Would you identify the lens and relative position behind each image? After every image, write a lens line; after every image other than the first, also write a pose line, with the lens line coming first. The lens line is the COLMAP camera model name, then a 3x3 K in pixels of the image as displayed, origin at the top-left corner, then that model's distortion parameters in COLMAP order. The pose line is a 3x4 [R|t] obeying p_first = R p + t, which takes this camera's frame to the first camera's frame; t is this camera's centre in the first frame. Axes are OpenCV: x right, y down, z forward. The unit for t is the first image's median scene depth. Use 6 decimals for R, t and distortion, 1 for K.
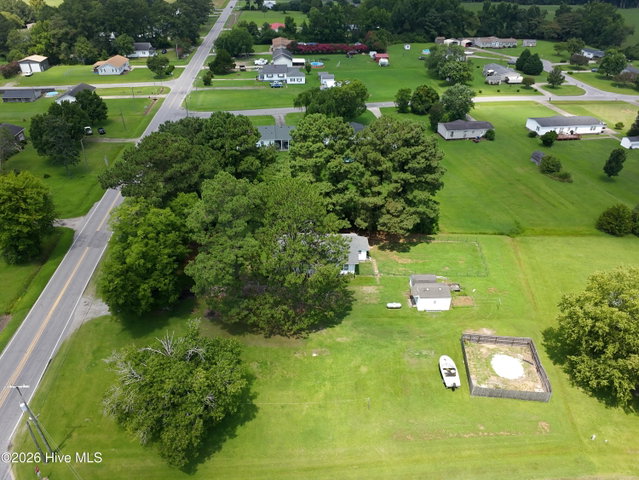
lens RADIAL K [[470.9, 0, 319.4], [0, 470.9, 241.2], [0, 0, 1]] dist [-0.037735, 0.009028]
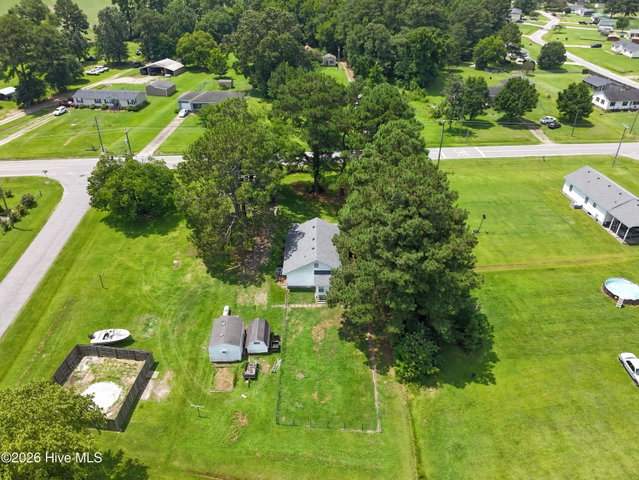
lens RADIAL K [[470.9, 0, 320.8], [0, 470.9, 238.9], [0, 0, 1]] dist [-0.037735, 0.009028]
pose [[0.002859, 0.535926, -0.844260, 0.812819], [-0.544403, 0.709022, 0.448234, -0.442180], [0.838819, 0.458336, 0.293786, 0.815028]]
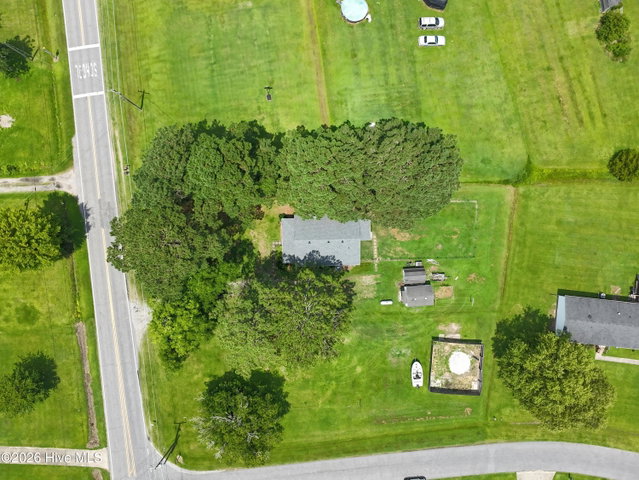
lens RADIAL K [[470.9, 0, 319.3], [0, 470.9, 238.6], [0, 0, 1]] dist [-0.037735, 0.009028]
pose [[0.999595, -0.028415, -0.001256, -0.011184], [0.016921, 0.558602, 0.829264, -0.966489], [-0.022863, -0.828949, 0.558856, 0.447317]]
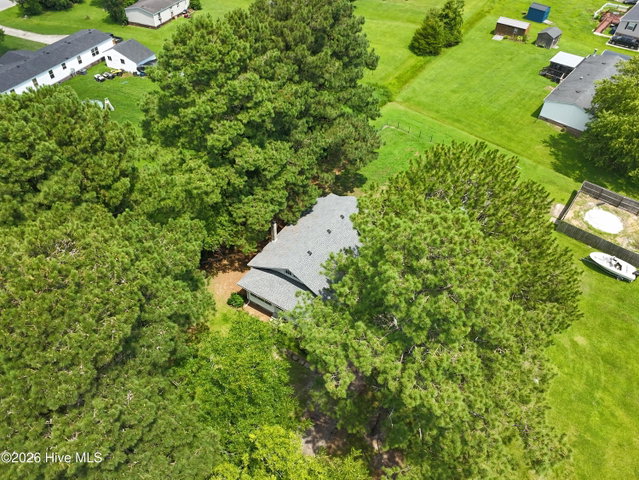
lens RADIAL K [[470.9, 0, 319.7], [0, 470.9, 238.6], [0, 0, 1]] dist [-0.037735, 0.009028]
pose [[0.524912, -0.591578, 0.611966, -0.374346], [0.435810, 0.804386, 0.403773, -0.251171], [-0.731120, 0.054756, 0.680048, 0.677672]]
